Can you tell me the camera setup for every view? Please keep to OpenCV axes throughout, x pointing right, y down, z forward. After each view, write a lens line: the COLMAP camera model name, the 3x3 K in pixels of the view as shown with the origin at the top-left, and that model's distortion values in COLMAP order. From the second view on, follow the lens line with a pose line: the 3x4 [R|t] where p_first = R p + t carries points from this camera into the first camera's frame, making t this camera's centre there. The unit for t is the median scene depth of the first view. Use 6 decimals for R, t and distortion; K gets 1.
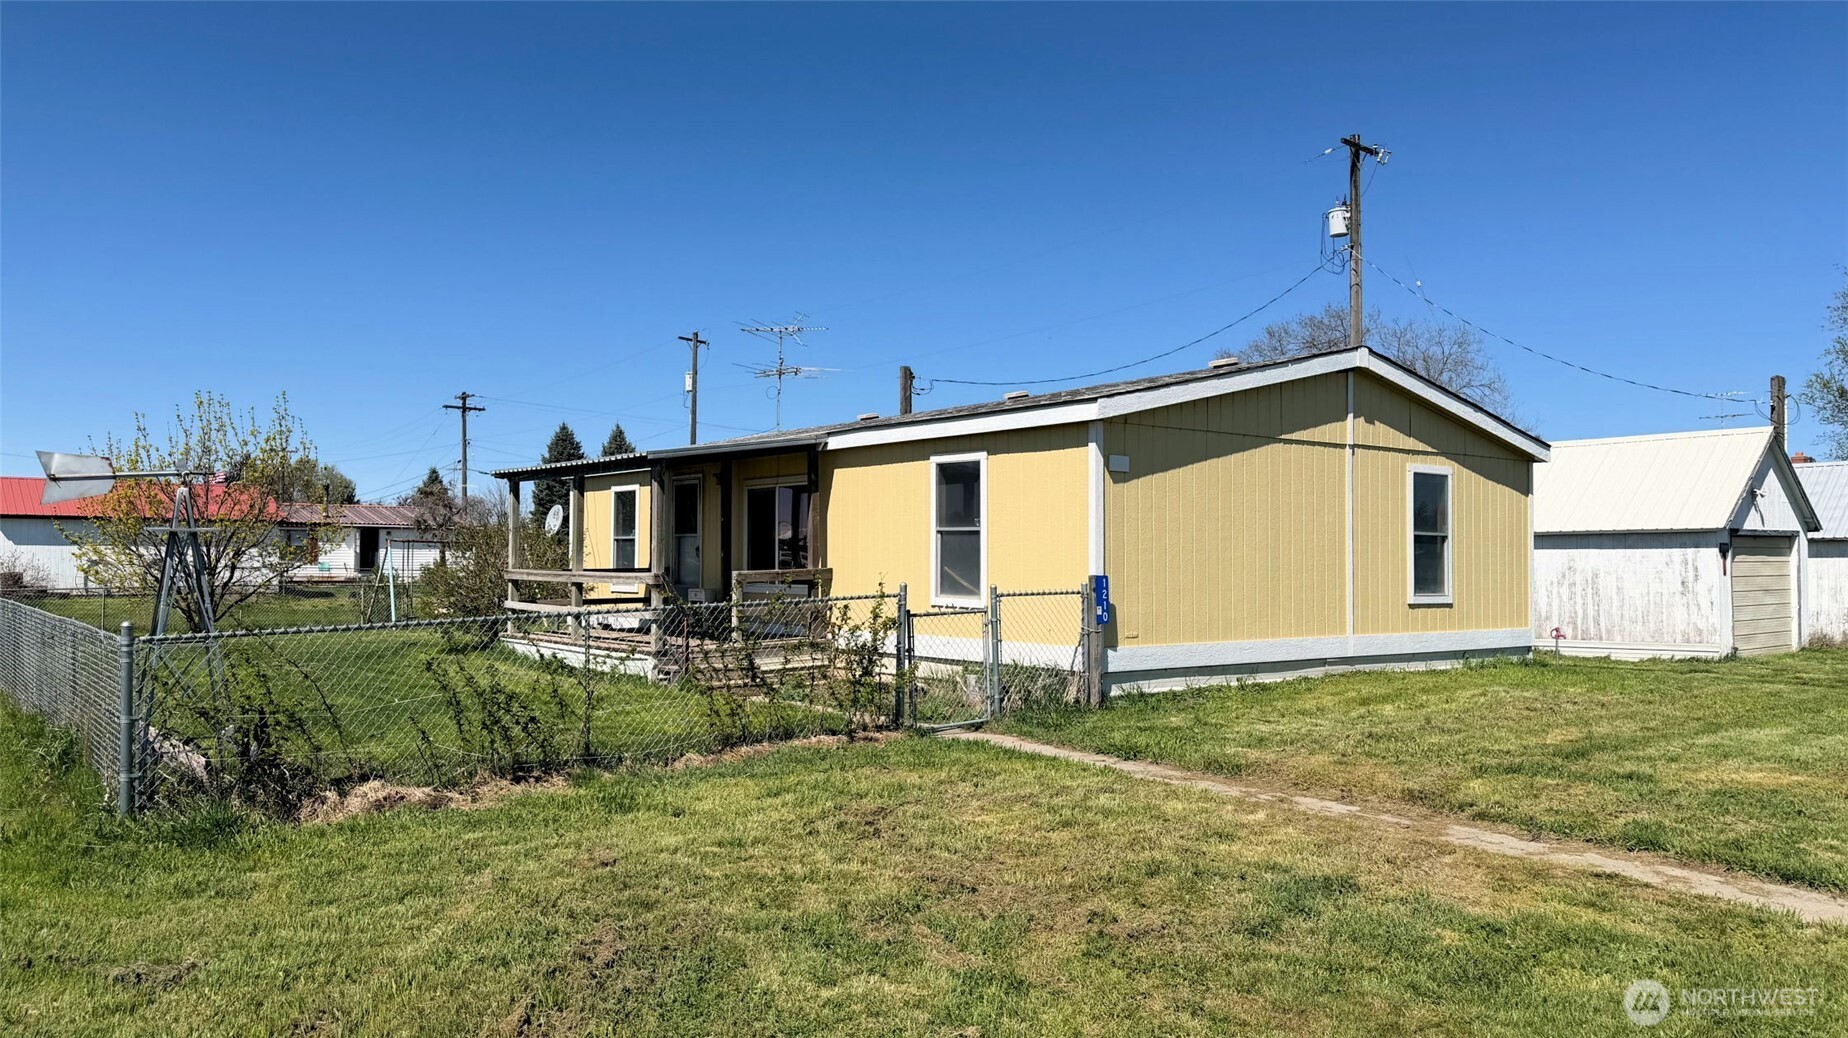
lens RADIAL K [[1322.1, 0, 926.6], [0, 1322.1, 515.9], [0, 0, 1]] dist [0.022932, -0.022096]
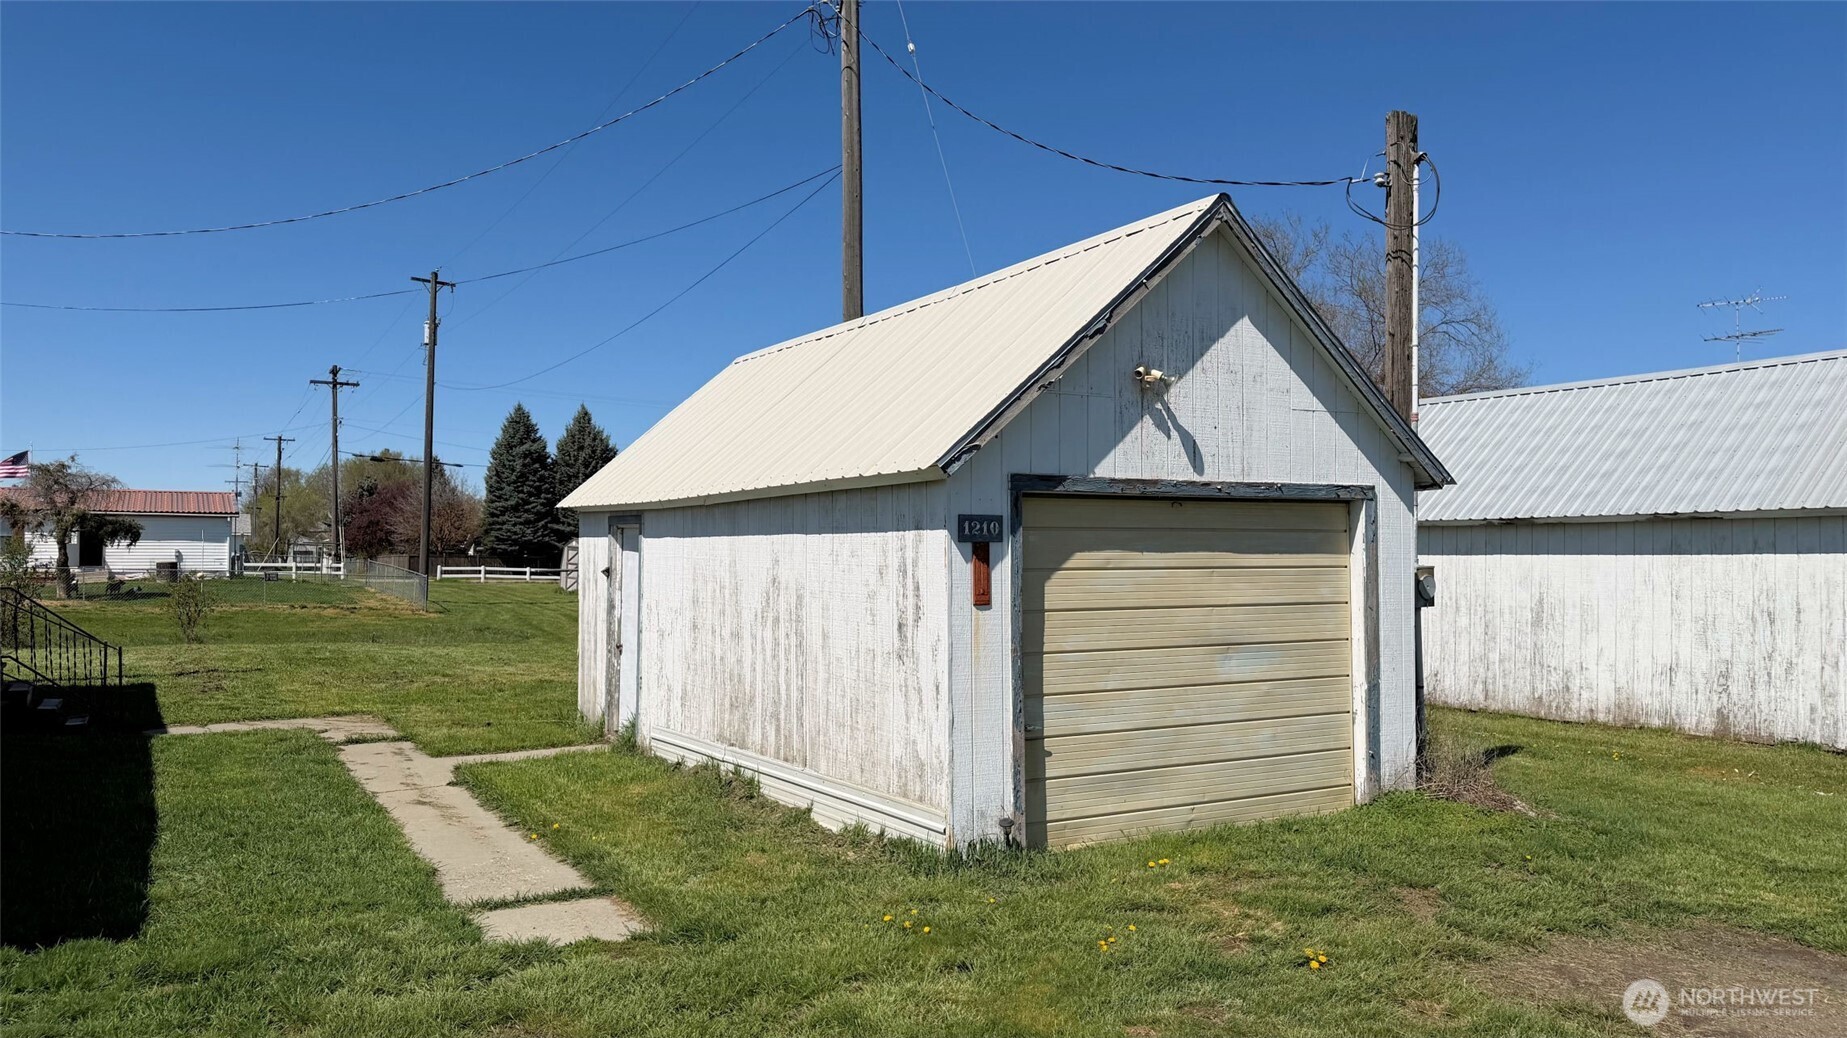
lens RADIAL K [[1321.4, 0, 907.8], [0, 1321.4, 525.8], [0, 0, 1]] dist [0.022932, -0.022096]
pose [[0.990096, -0.001792, -0.140383, 0.824636], [0.003623, 0.999912, 0.012791, 0.024837], [0.140348, -0.013173, 0.990015, 0.861195]]
